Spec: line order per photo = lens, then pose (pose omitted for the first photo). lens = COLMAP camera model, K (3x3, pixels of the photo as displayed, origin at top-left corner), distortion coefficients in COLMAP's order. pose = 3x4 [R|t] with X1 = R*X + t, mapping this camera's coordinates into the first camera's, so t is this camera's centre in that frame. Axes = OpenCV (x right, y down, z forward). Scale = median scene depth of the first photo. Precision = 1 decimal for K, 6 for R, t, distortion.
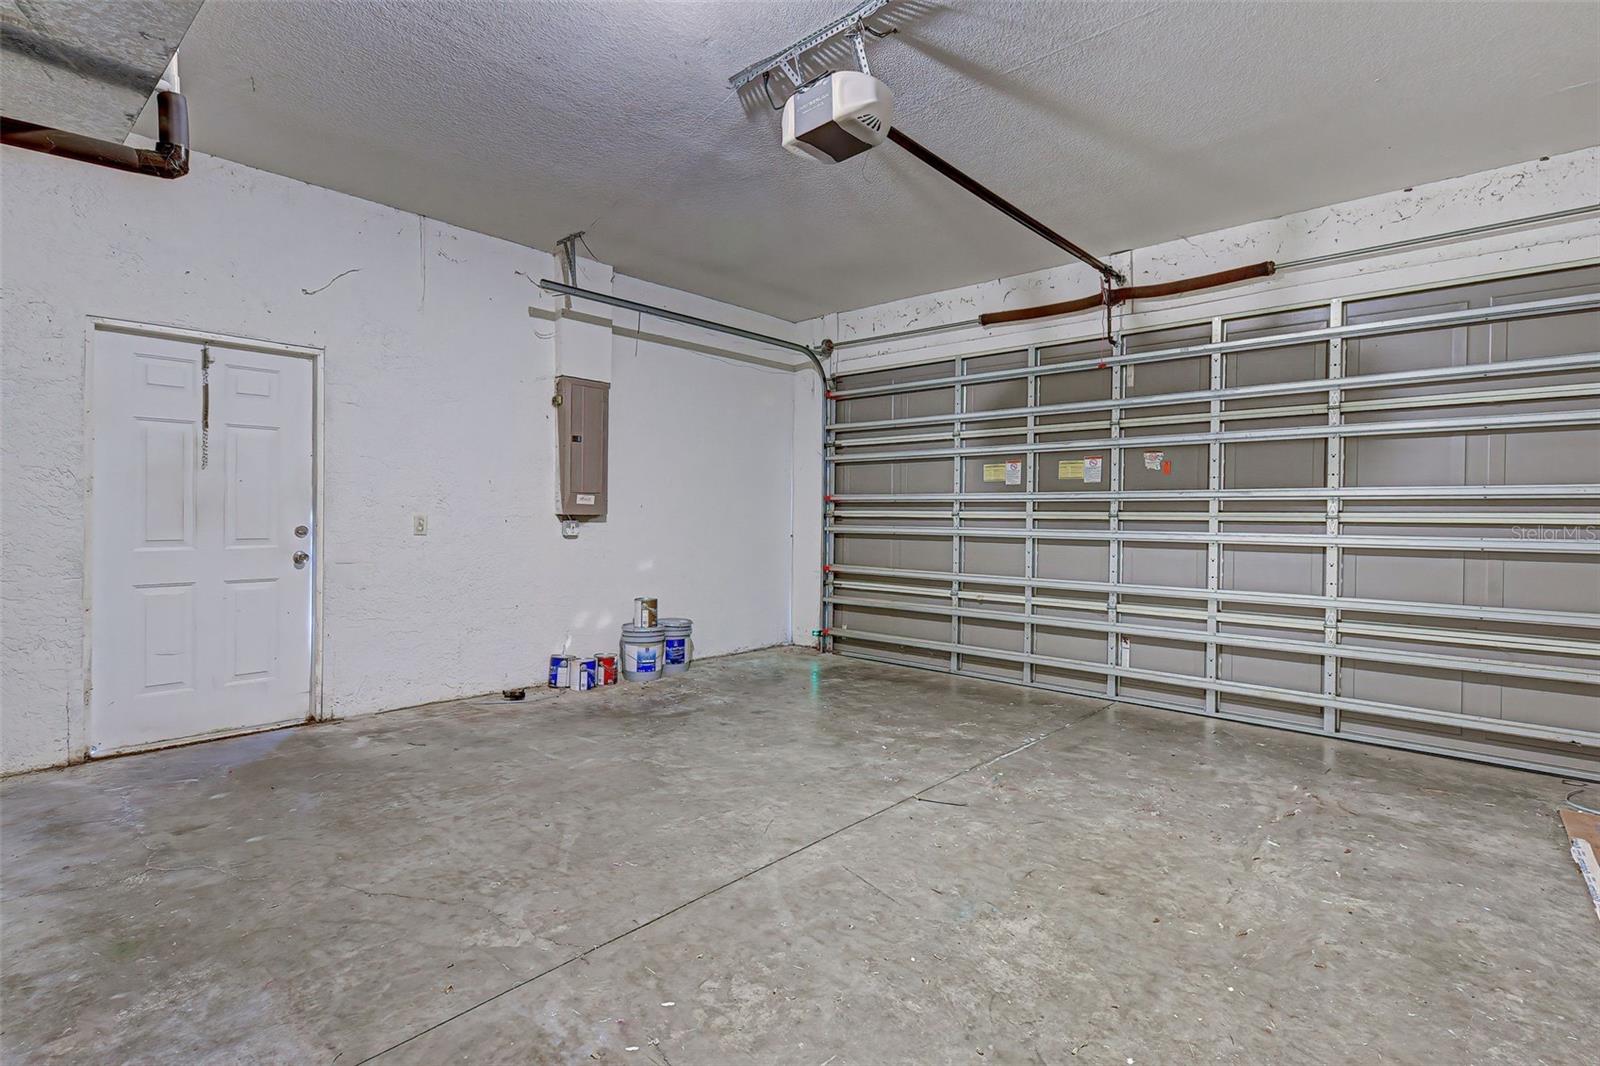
lens RADIAL K [[722.3, 0, 800.0], [0, 722.3, 533.0], [0, 0, 1]] dist [0.016112, -0.007571]
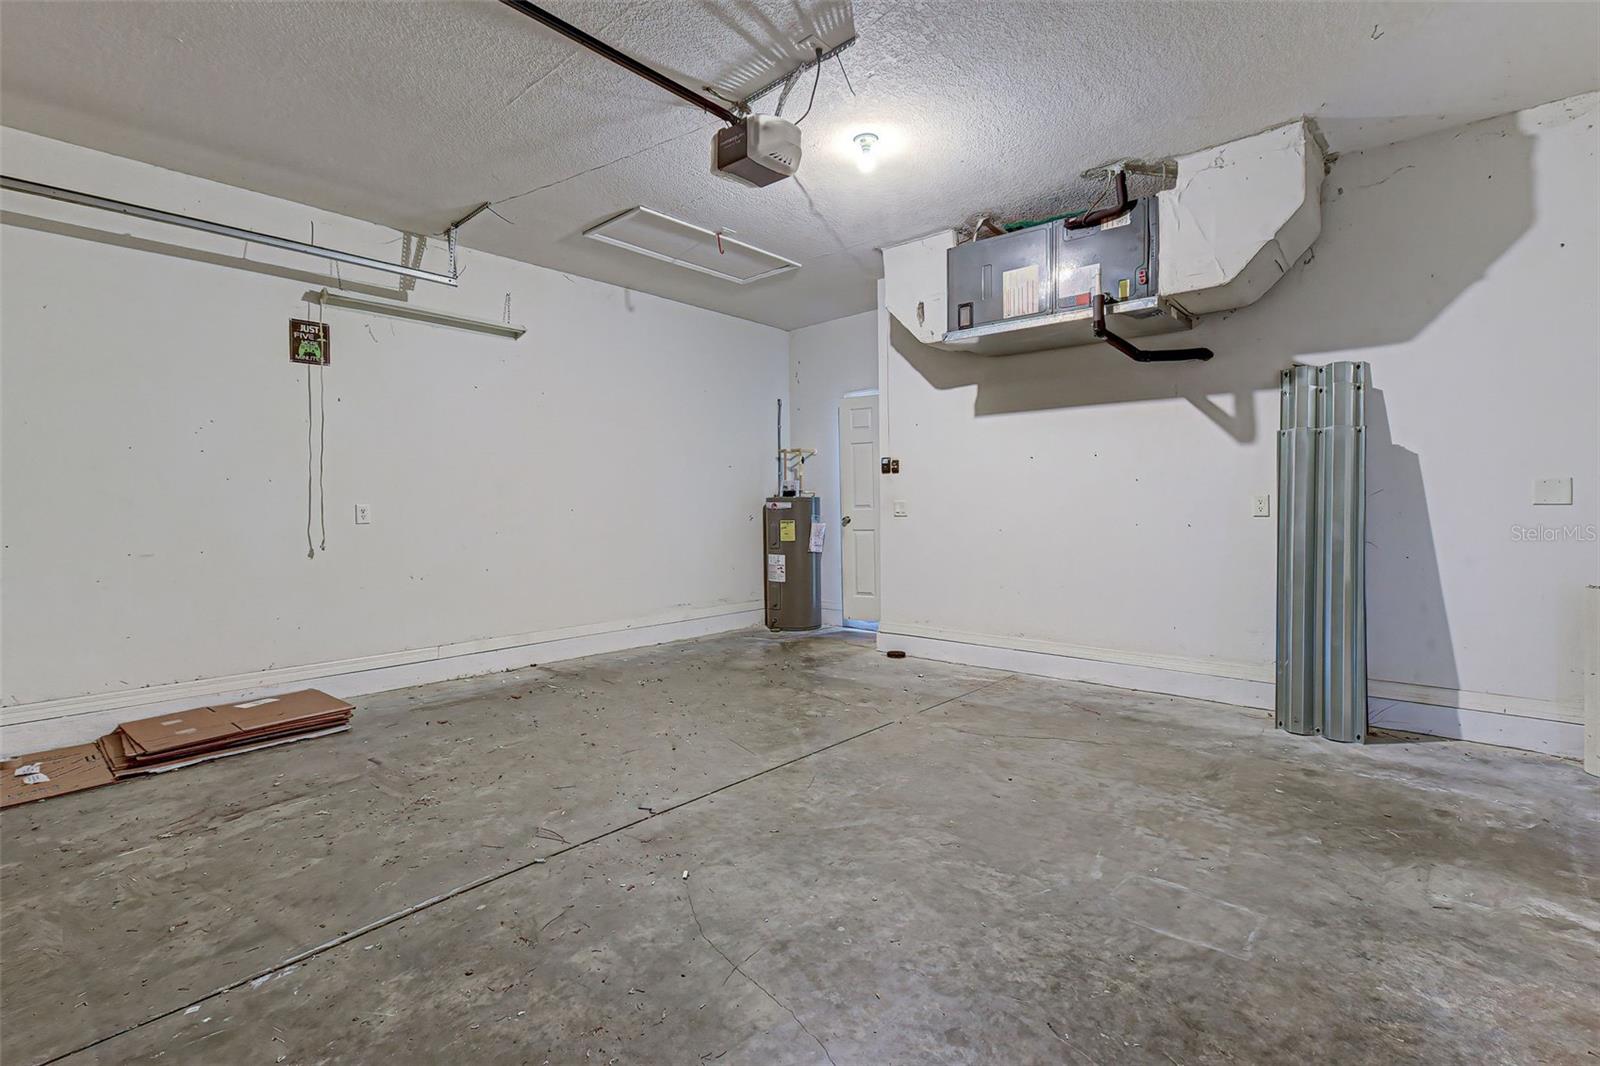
lens RADIAL K [[722.3, 0, 800.0], [0, 722.3, 533.0], [0, 0, 1]] dist [0.016112, -0.007571]
pose [[-0.999847, -0.003663, 0.017132, -0.037940], [-0.002630, 0.998198, 0.059941, -0.036528], [-0.017320, 0.059887, -0.998055, 1.847984]]
